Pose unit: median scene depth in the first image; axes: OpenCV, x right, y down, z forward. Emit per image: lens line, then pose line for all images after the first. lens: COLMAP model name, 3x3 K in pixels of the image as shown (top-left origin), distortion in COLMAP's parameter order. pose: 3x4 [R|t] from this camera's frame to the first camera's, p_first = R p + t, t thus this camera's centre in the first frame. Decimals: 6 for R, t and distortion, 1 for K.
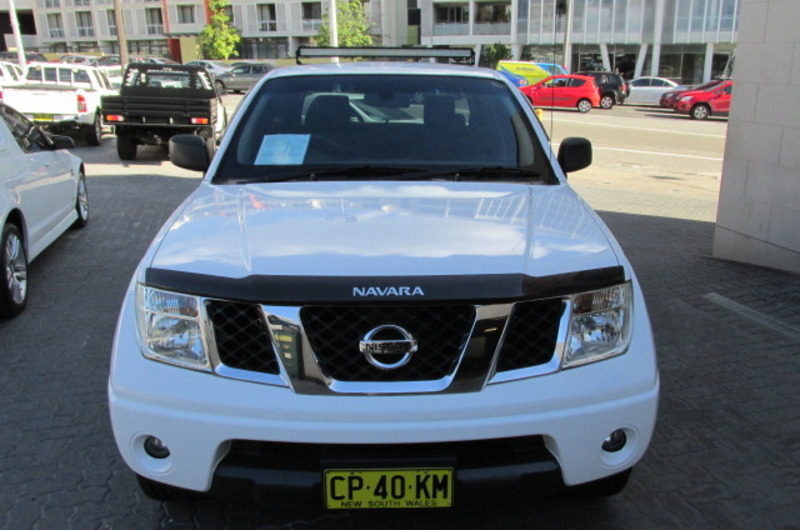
lens RADIAL K [[694.0, 0, 411.6], [0, 694.0, 265.5], [0, 0, 1]] dist [-0.018329, 0.006806]
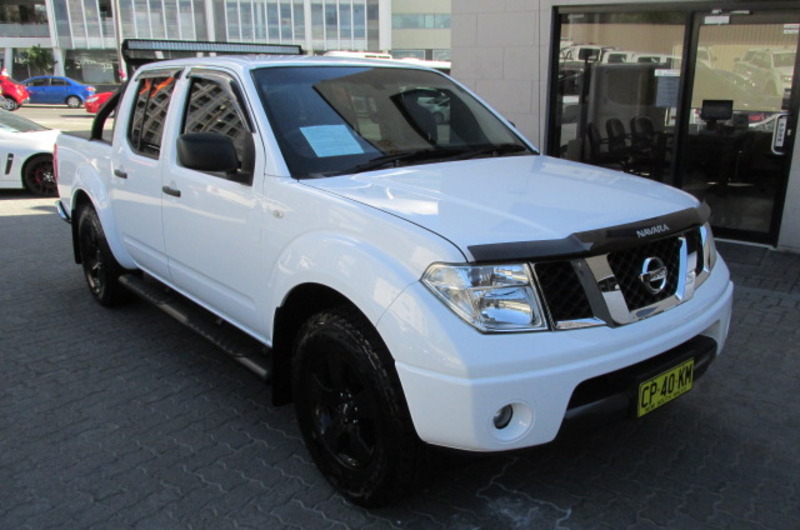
lens RADIAL K [[694.0, 0, 411.6], [0, 694.0, 265.5], [0, 0, 1]] dist [-0.018329, 0.006806]
pose [[0.788301, -0.163049, 0.593292, -0.068773], [0.168957, 0.984546, 0.046083, -0.001945], [-0.591637, 0.063914, 0.803667, 0.015390]]
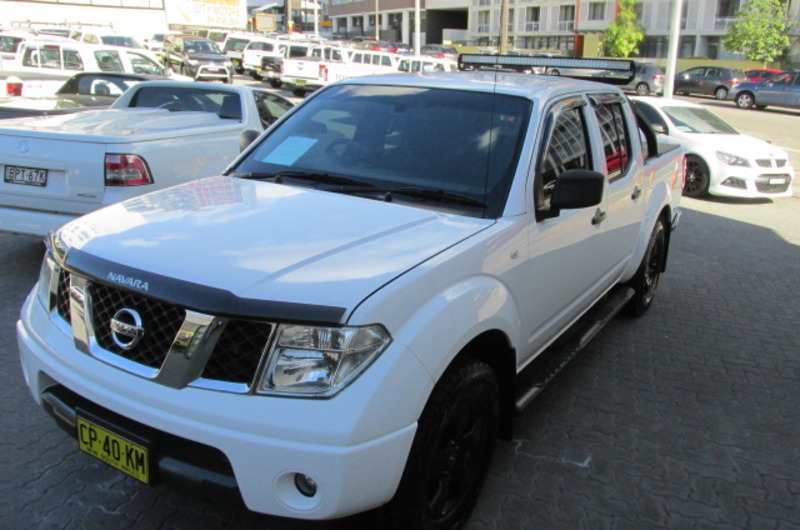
lens RADIAL K [[694.0, 0, 411.6], [0, 694.0, 265.5], [0, 0, 1]] dist [-0.018329, 0.006806]
pose [[0.829422, 0.187550, -0.526198, 0.057822], [-0.184494, 0.981069, 0.058867, -0.008615], [0.527277, 0.048255, 0.848322, 0.016664]]
